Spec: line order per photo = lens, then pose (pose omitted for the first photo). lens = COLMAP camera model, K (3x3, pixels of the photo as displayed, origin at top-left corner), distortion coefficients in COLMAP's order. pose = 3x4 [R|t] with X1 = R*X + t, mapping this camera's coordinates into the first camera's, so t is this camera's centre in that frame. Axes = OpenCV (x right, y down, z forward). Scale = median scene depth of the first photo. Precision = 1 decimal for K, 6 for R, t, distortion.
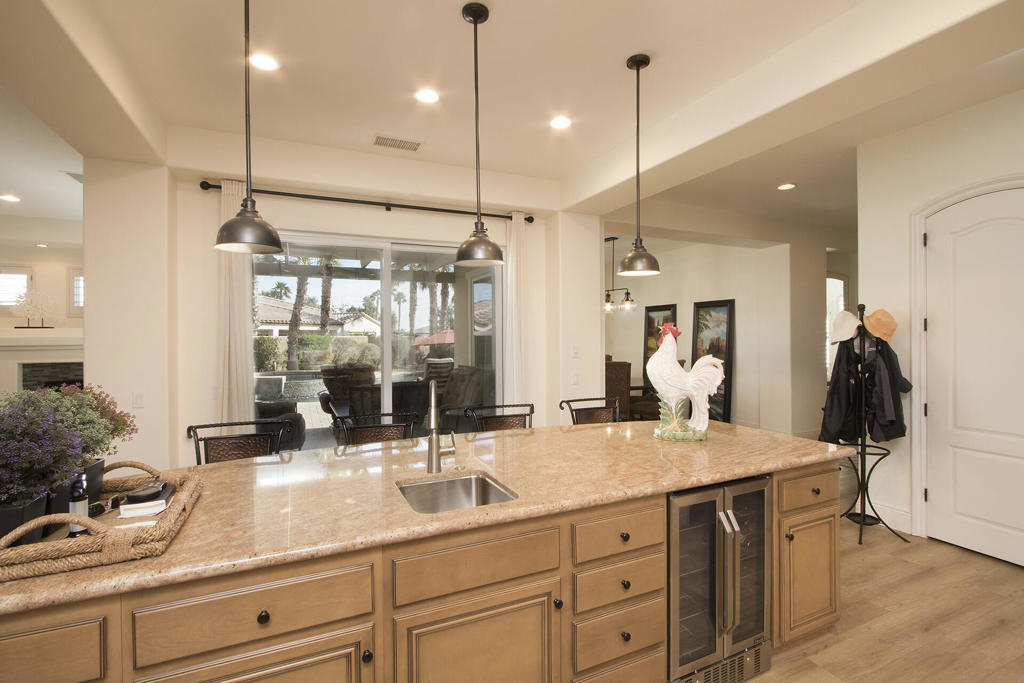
lens RADIAL K [[473.8, 0, 509.6], [0, 473.8, 337.8], [0, 0, 1]] dist [0.001980, -0.000410]
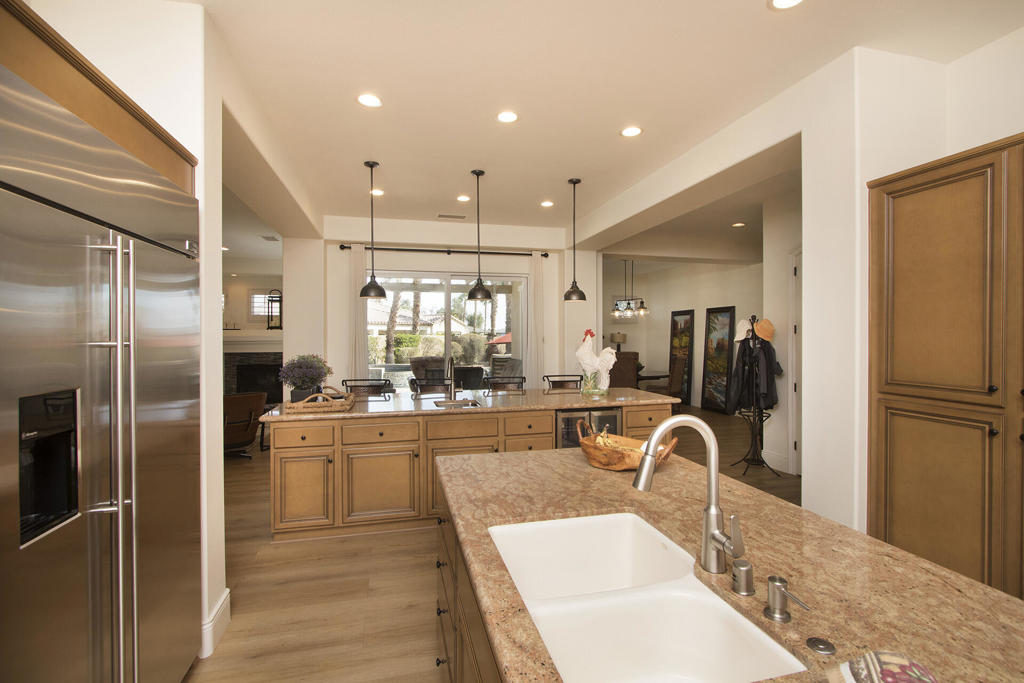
lens RADIAL K [[473.8, 0, 511.8], [0, 473.8, 337.7], [0, 0, 1]] dist [0.001980, -0.000410]
pose [[0.984464, 0.004370, -0.175534, 0.122625], [-0.004265, 0.999990, 0.000976, -0.000069], [0.175537, -0.000212, 0.984473, -0.271622]]
